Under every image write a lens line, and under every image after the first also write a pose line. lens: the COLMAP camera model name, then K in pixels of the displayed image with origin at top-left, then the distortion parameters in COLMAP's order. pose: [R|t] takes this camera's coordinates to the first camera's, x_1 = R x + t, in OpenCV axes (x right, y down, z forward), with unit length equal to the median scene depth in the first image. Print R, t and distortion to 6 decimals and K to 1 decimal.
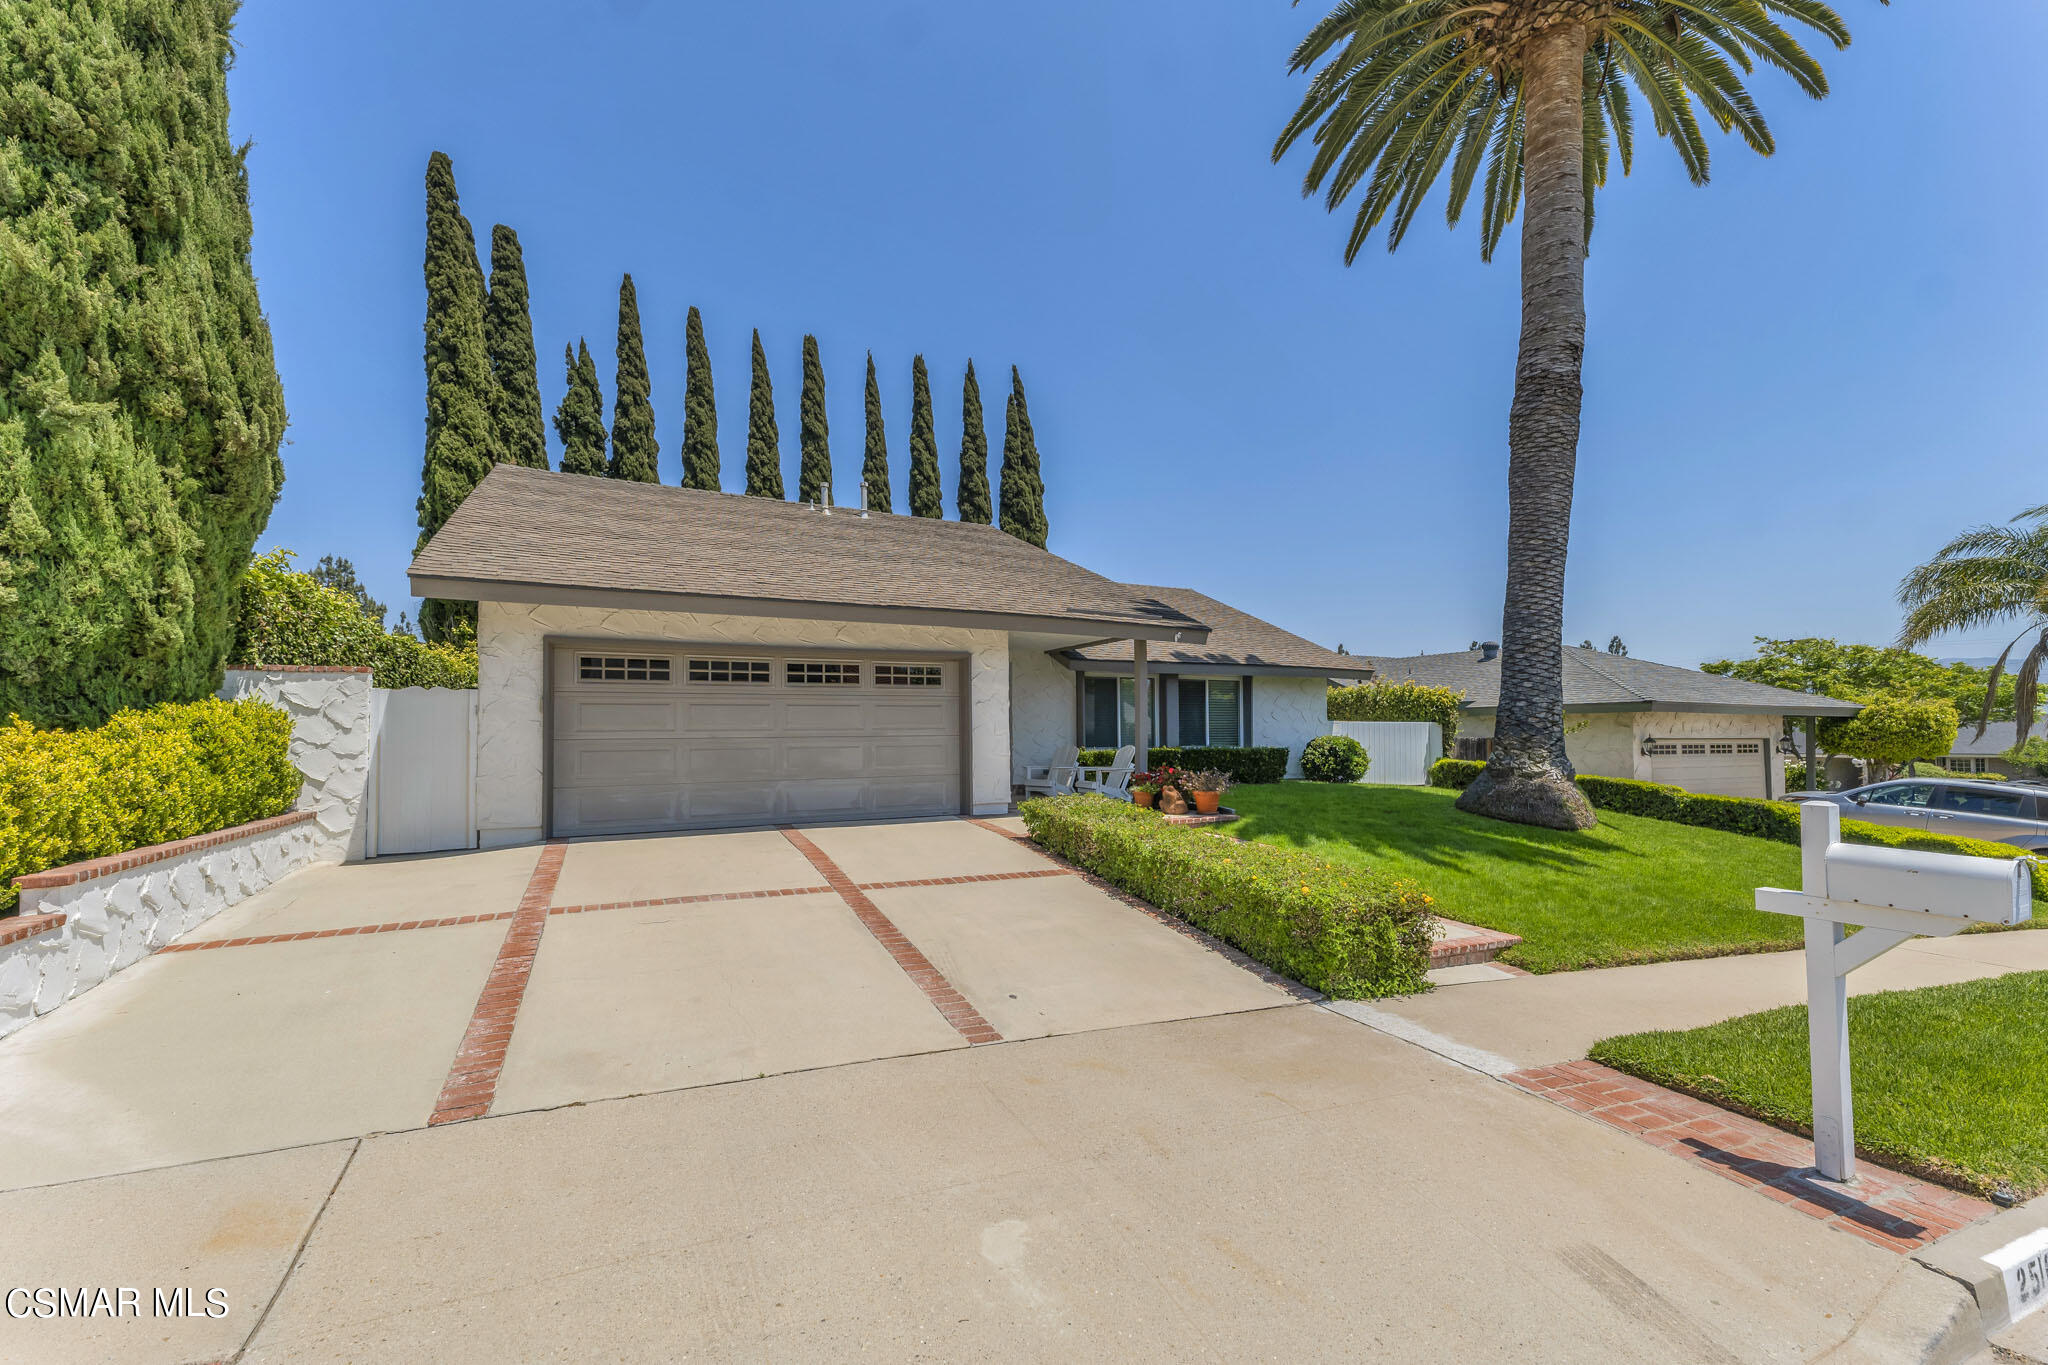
lens RADIAL K [[825.2, 0, 1023.3], [0, 825.2, 724.9], [0, 0, 1]] dist [0.028331, -0.004288]
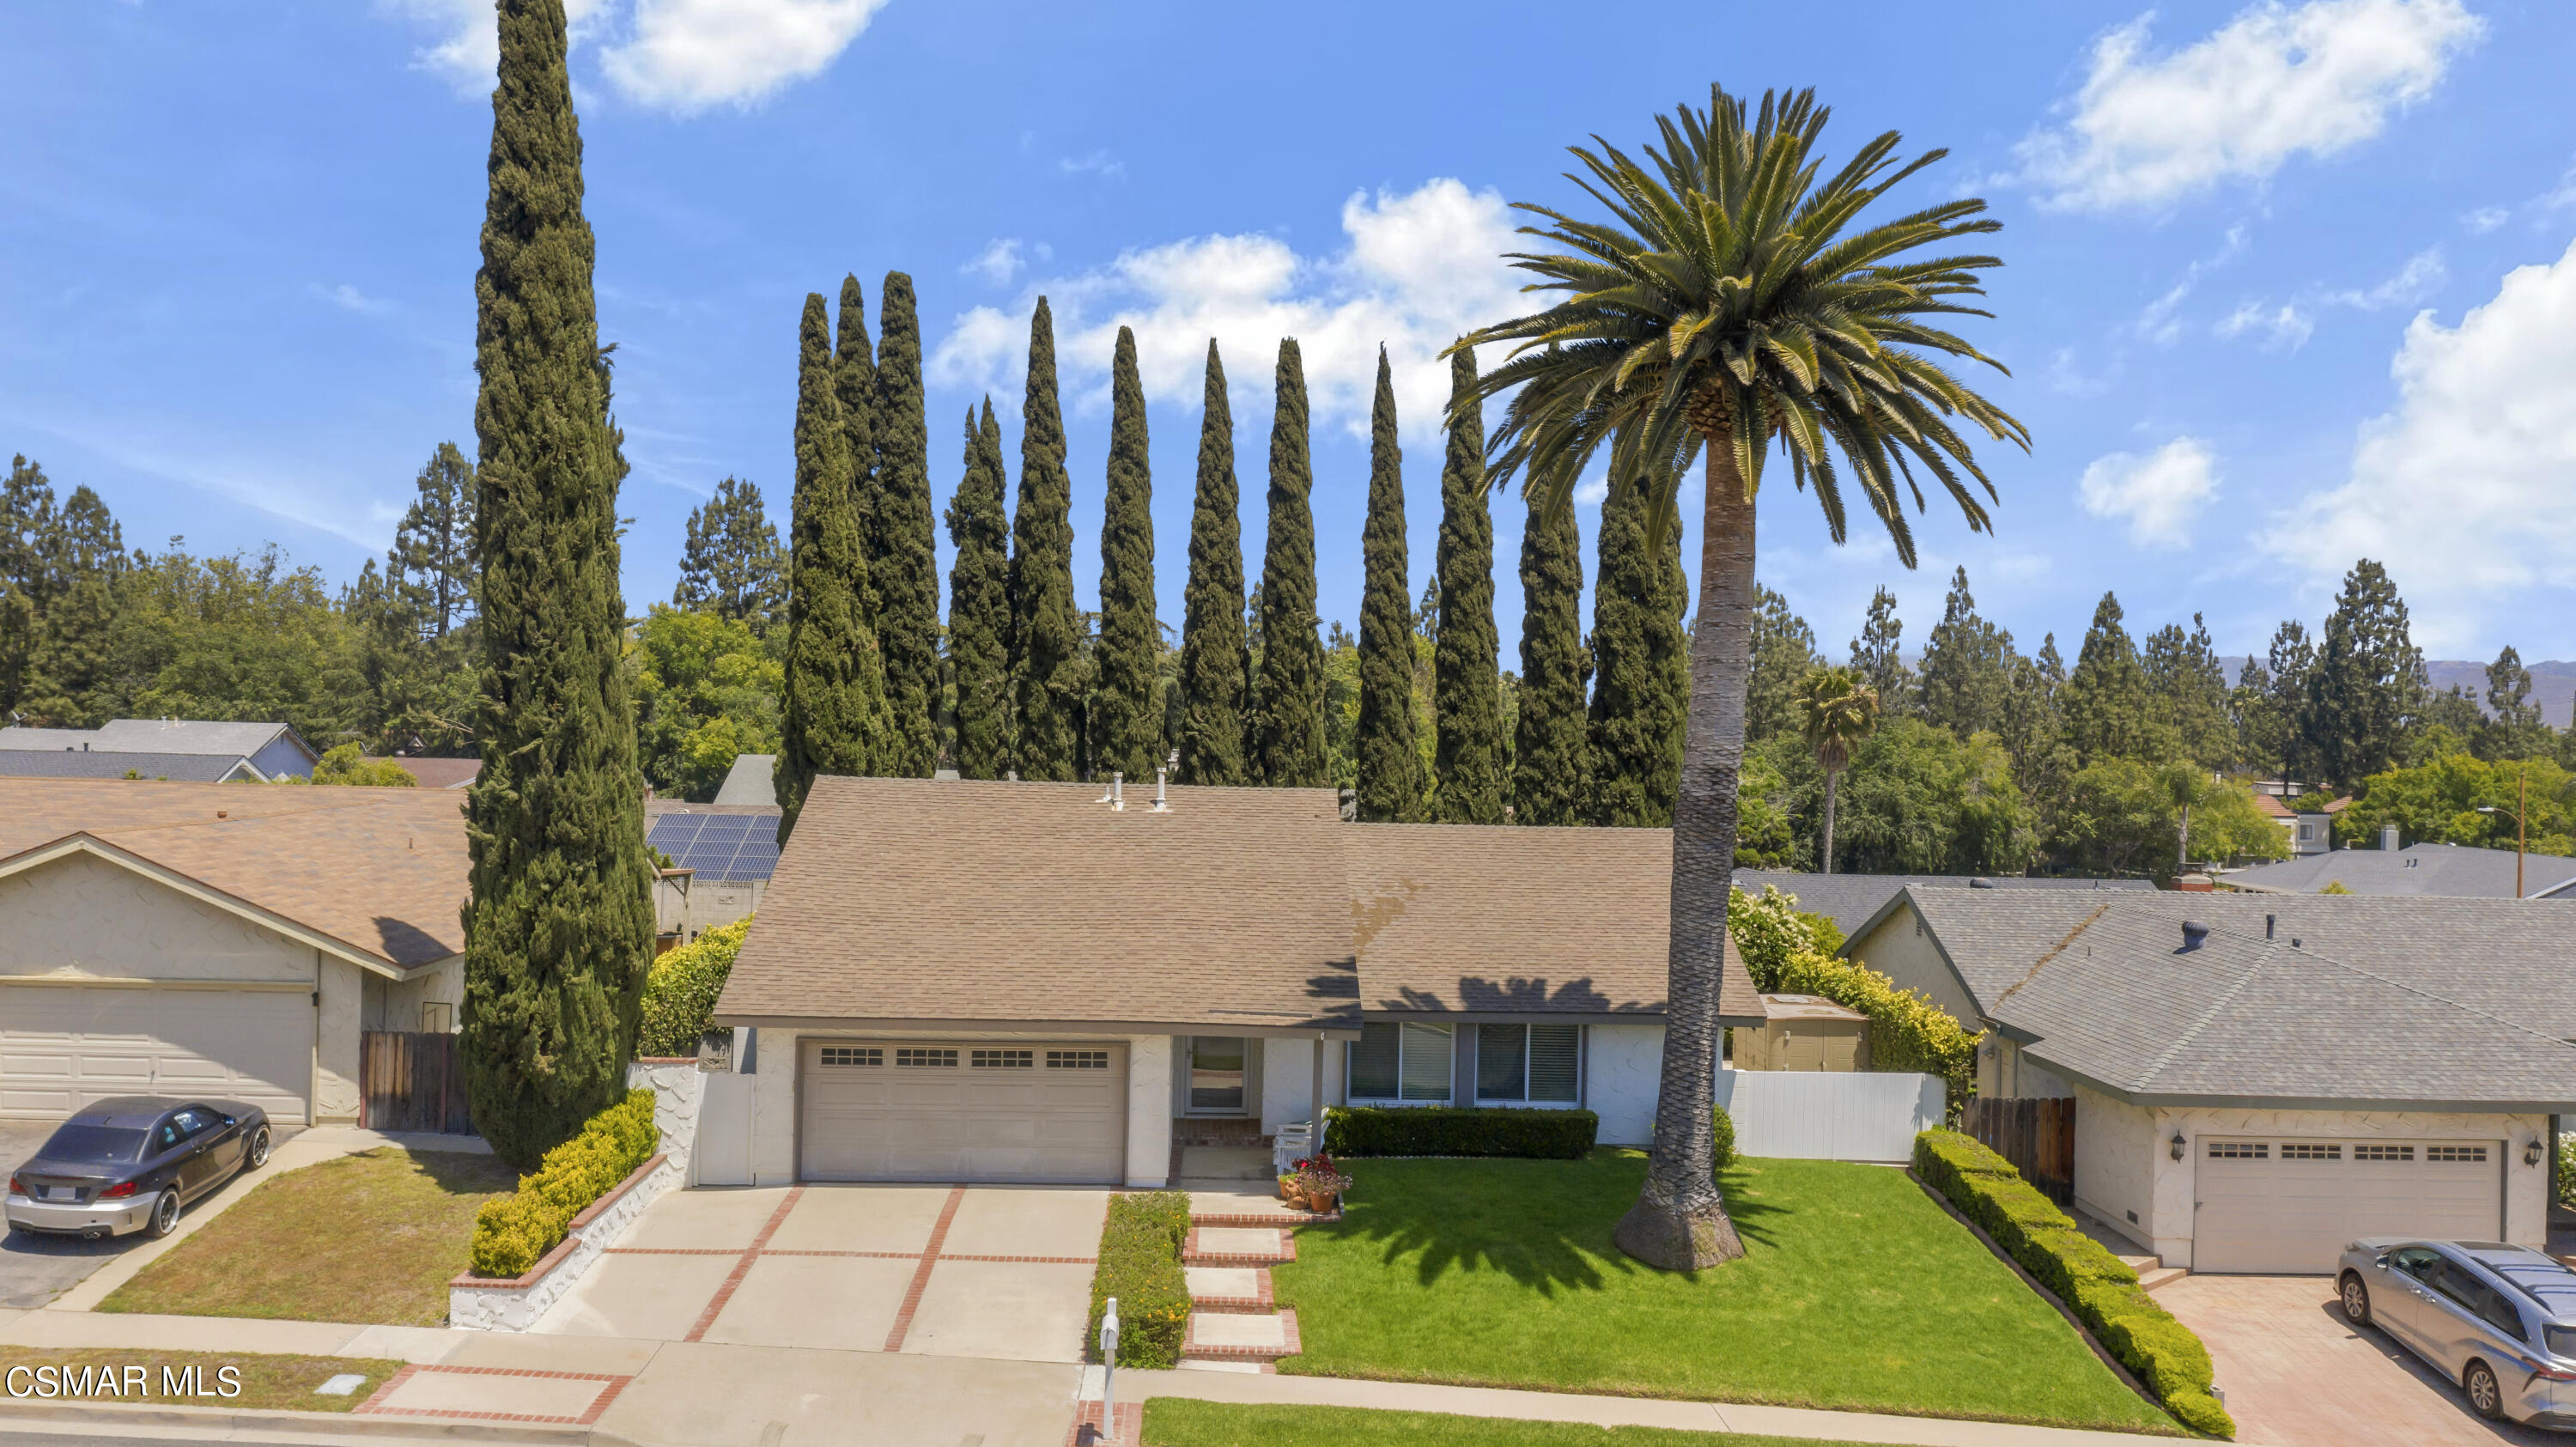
lens RADIAL K [[2037.1, 0, 1304.1], [0, 2037.1, 738.0], [0, 0, 1]] dist [-0.014489, 0.028534]
pose [[0.913246, 0.032158, -0.406138, 0.829559], [-0.025422, 0.999435, 0.021971, -0.373497], [0.406615, -0.009740, 0.913547, -0.931296]]
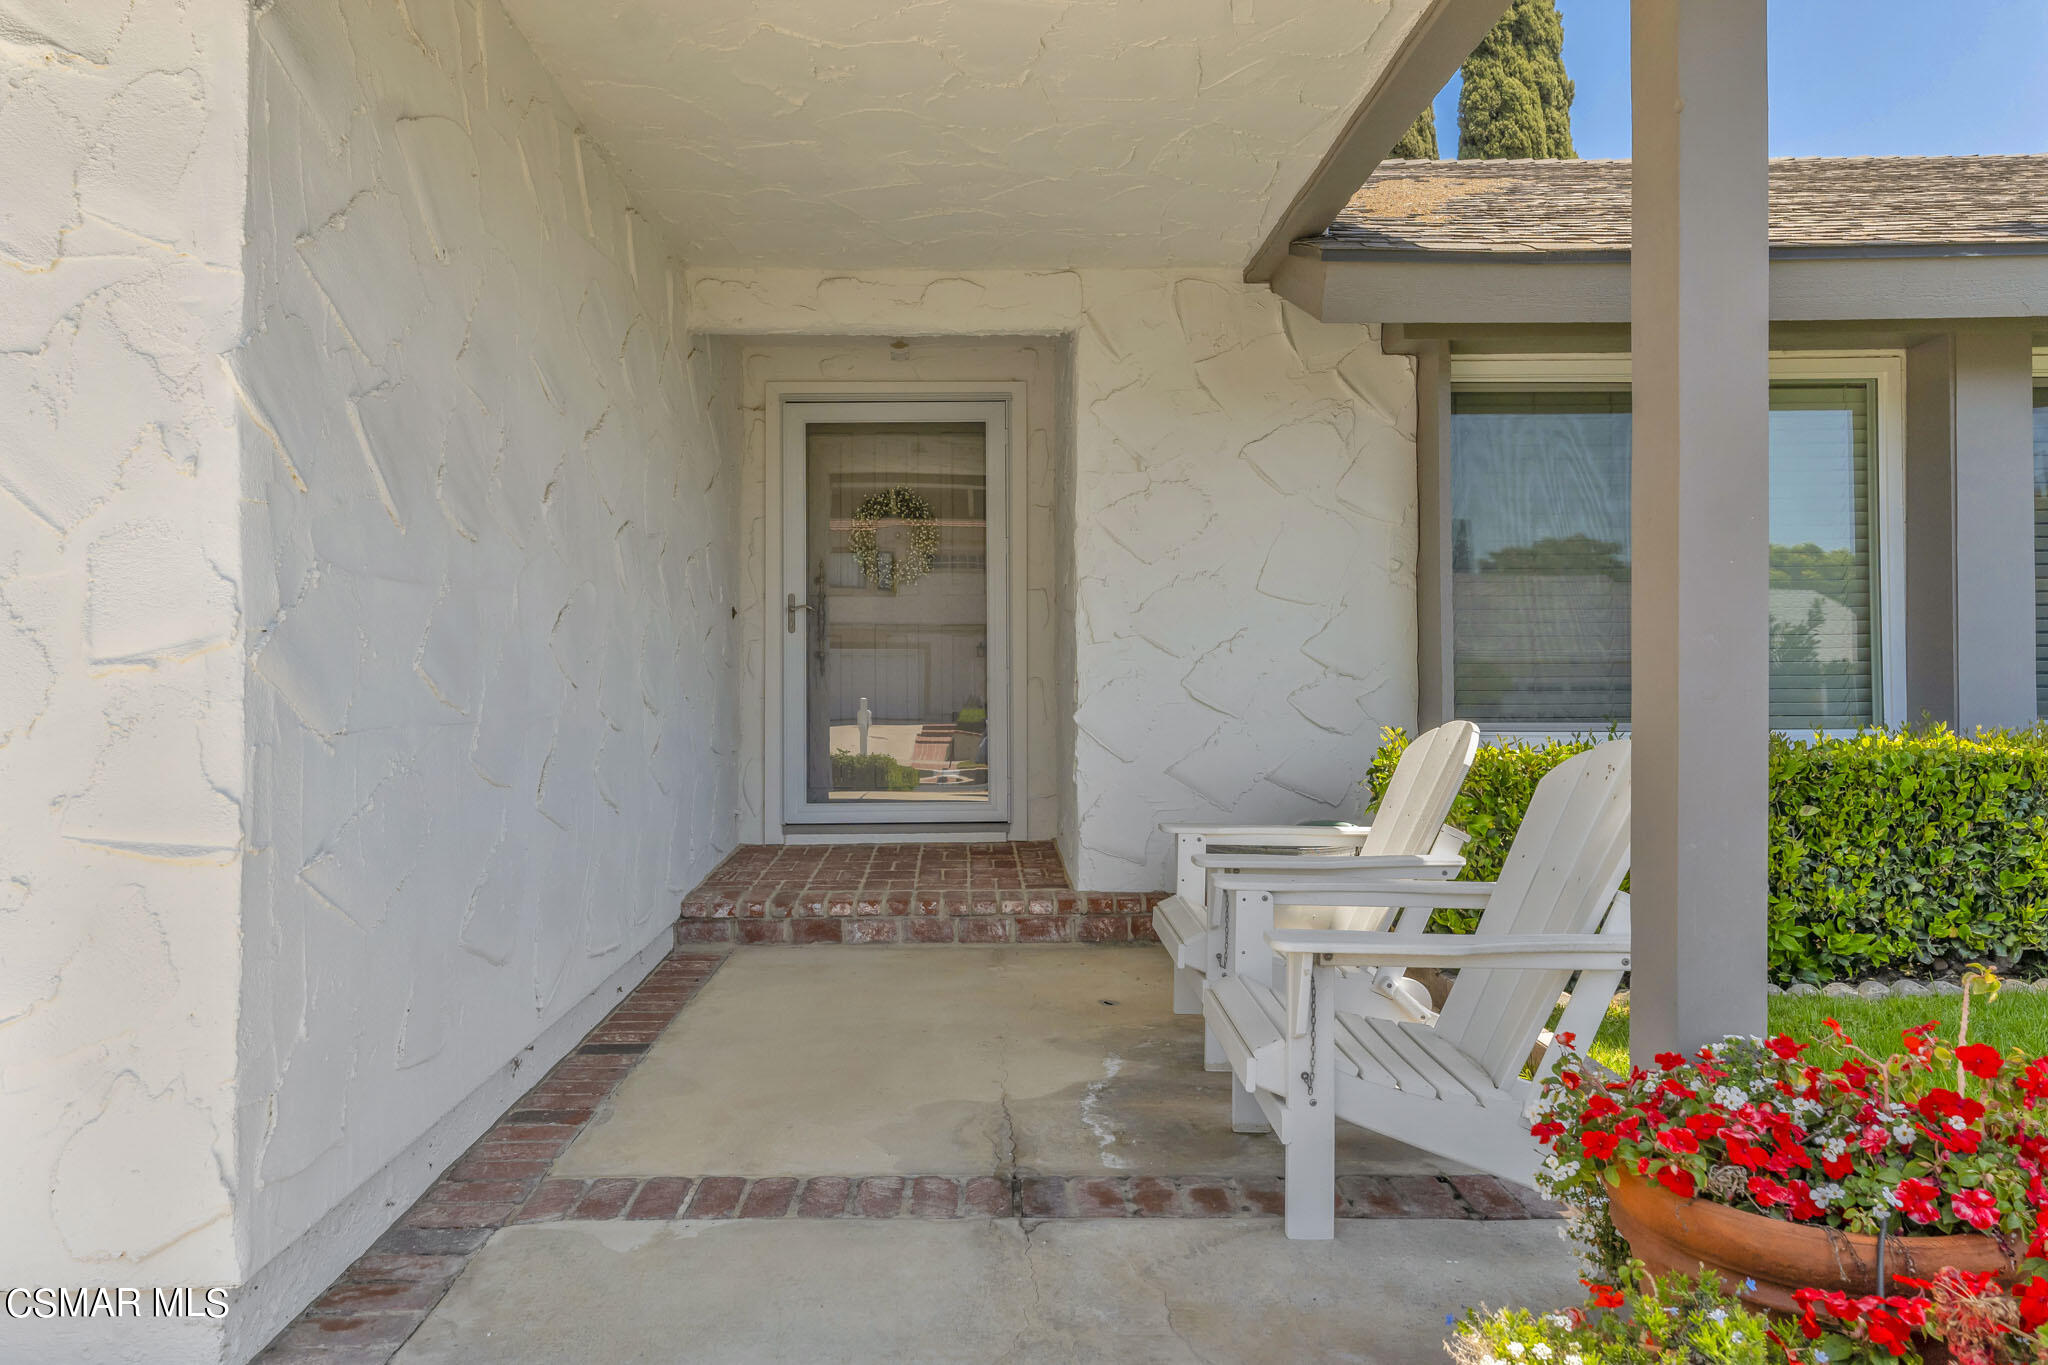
lens RADIAL K [[1281.9, 0, 1024.0], [0, 1281.9, 682.5], [0, 0, 1]] dist [0.000588, 0.000098]
pose [[0.910792, 0.006043, -0.412821, 0.097633], [0.002568, 0.999791, 0.020299, 0.009873], [0.412857, -0.019548, 0.910586, 0.613679]]
